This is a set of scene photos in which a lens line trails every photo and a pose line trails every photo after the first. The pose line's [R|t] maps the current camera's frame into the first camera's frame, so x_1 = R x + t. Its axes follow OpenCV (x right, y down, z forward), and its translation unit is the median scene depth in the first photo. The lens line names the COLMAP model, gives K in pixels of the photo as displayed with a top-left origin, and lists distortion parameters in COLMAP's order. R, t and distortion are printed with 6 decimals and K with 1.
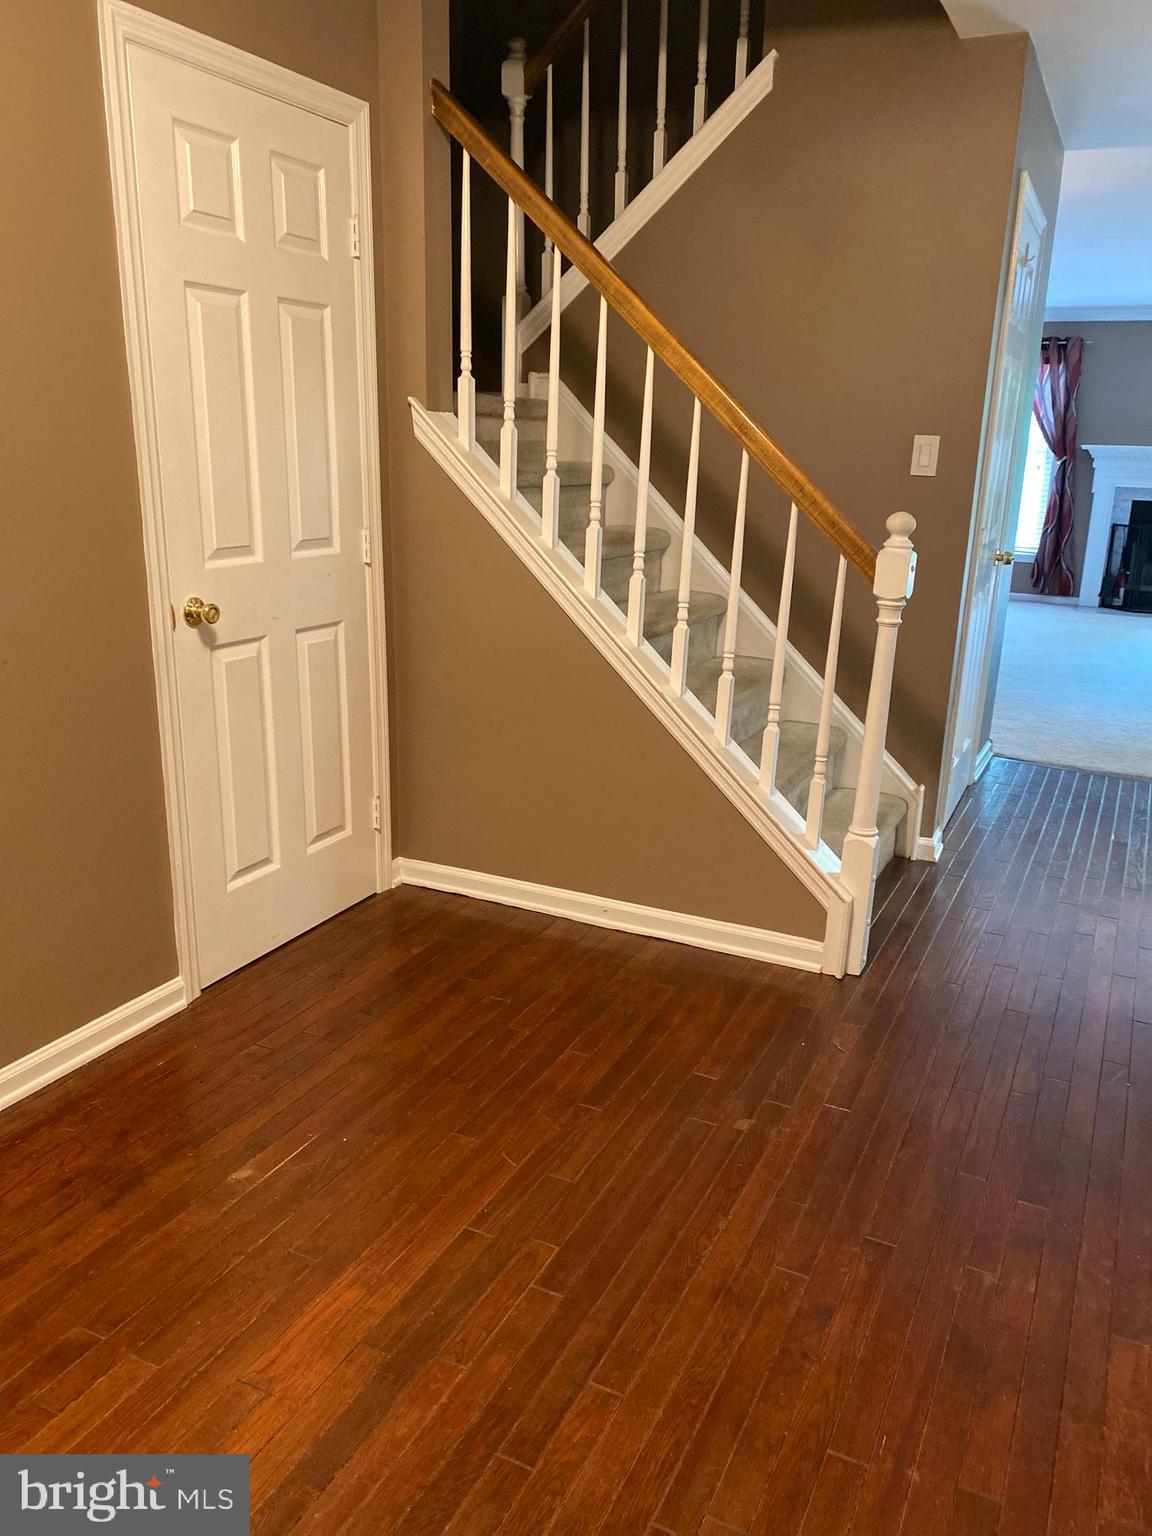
lens RADIAL K [[1189.0, 0, 576.0], [0, 1189.0, 768.0], [0, 0, 1]] dist [0.108924, -0.000876]
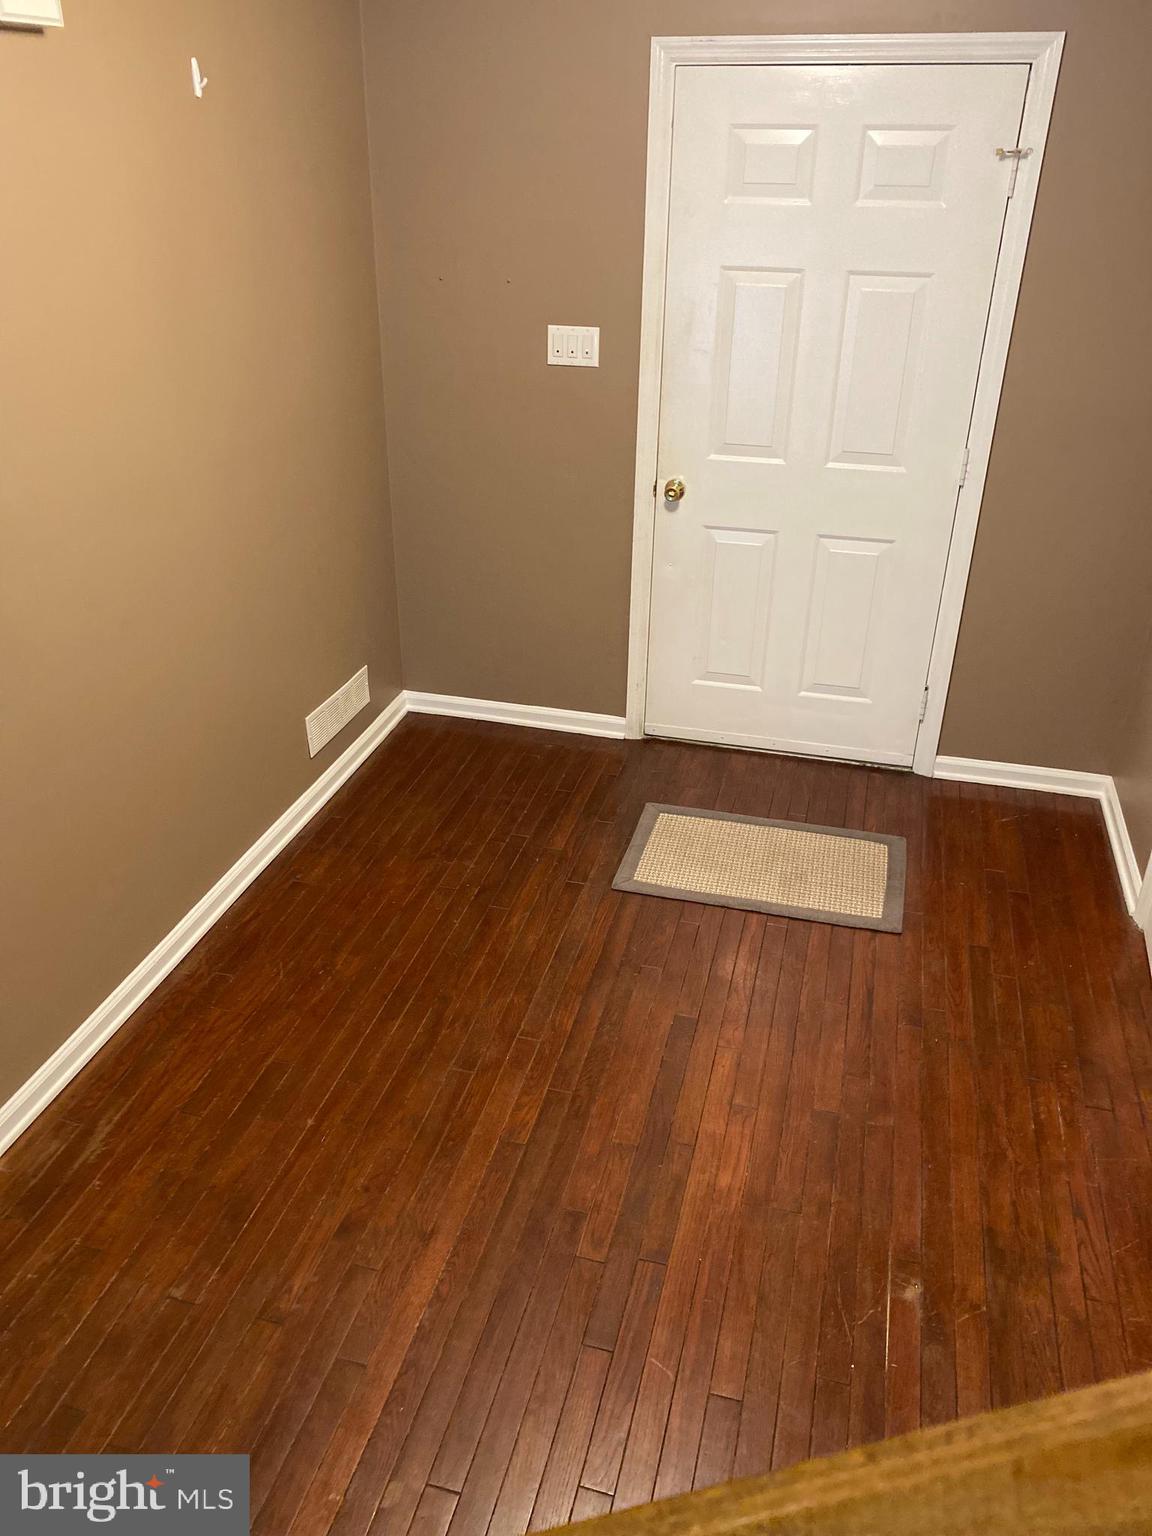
lens RADIAL K [[1147.9, 0, 576.7], [0, 1147.9, 787.9], [0, 0, 1]] dist [0.125323, -0.165914]
pose [[-0.977517, 0.057298, -0.202923, 0.201697], [-0.104864, 0.702818, 0.703598, -0.743737], [0.182933, 0.709058, -0.681008, 1.639108]]
